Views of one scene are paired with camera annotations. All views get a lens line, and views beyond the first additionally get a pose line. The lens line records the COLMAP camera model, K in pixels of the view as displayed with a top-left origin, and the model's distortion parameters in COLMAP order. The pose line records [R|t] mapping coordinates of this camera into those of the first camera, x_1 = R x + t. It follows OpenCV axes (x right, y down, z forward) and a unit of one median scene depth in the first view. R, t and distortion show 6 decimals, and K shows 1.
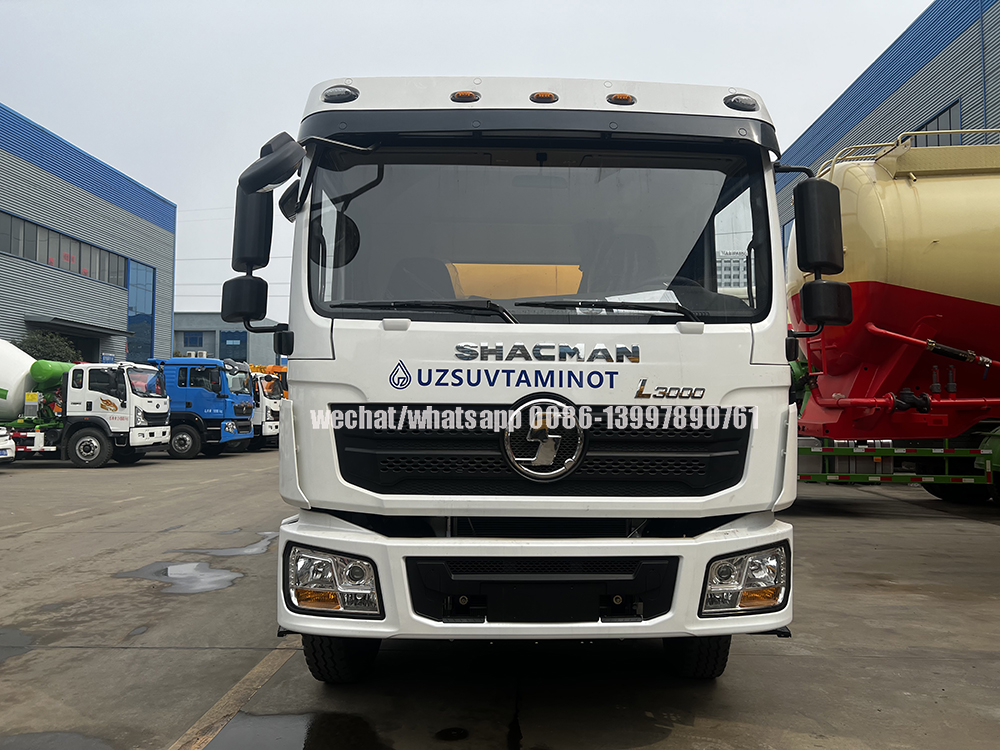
lens RADIAL K [[758.0, 0, 500.0], [0, 758.0, 375.0], [0, 0, 1]] dist [0.057419, -0.060498]
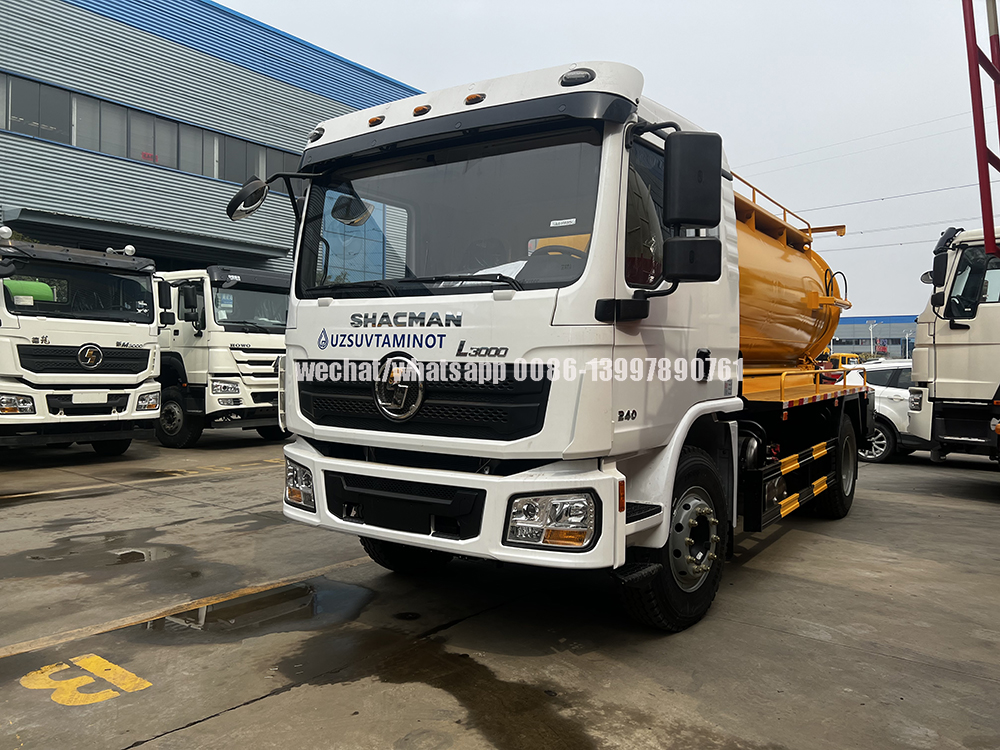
lens RADIAL K [[765.1, 0, 472.8], [0, 765.1, 358.3], [0, 0, 1]] dist [0.062397, -0.053029]
pose [[0.799755, 0.003639, -0.600316, 0.921281], [0.018010, 0.999386, 0.030052, -0.002097], [0.600056, -0.034846, 0.799198, 0.049144]]
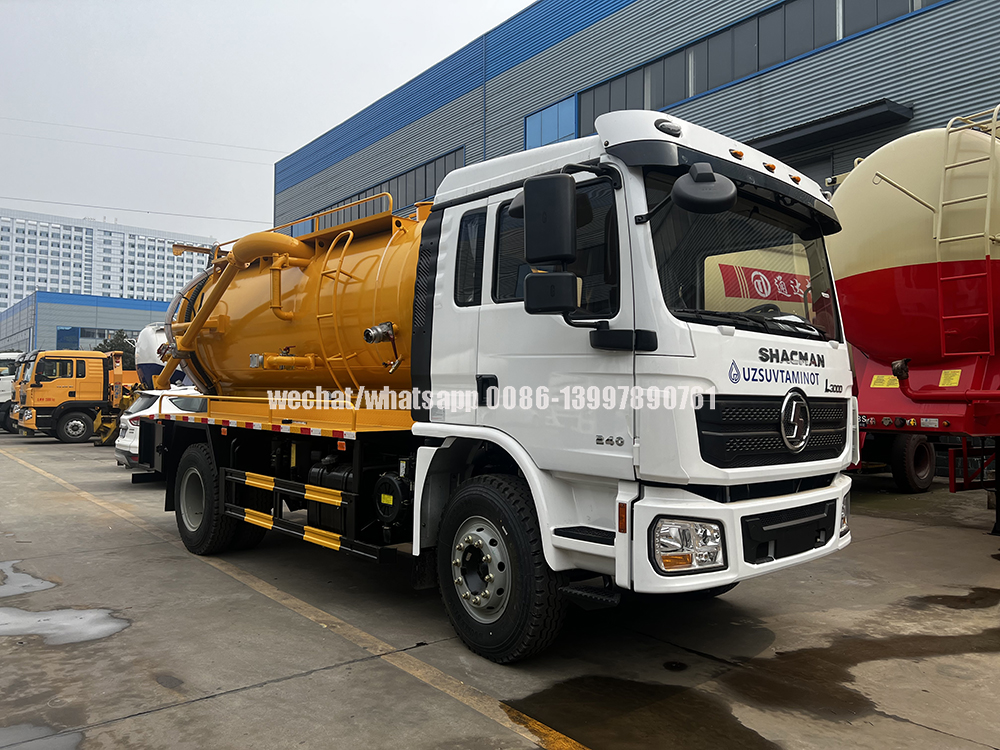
lens RADIAL K [[759.7, 0, 513.1], [0, 759.7, 373.9], [0, 0, 1]] dist [0.058128, -0.081053]
pose [[0.742838, 0.024015, 0.669041, -1.232385], [-0.032072, 0.999486, -0.000267, 0.015234], [-0.668703, -0.021259, 0.743226, 0.315600]]
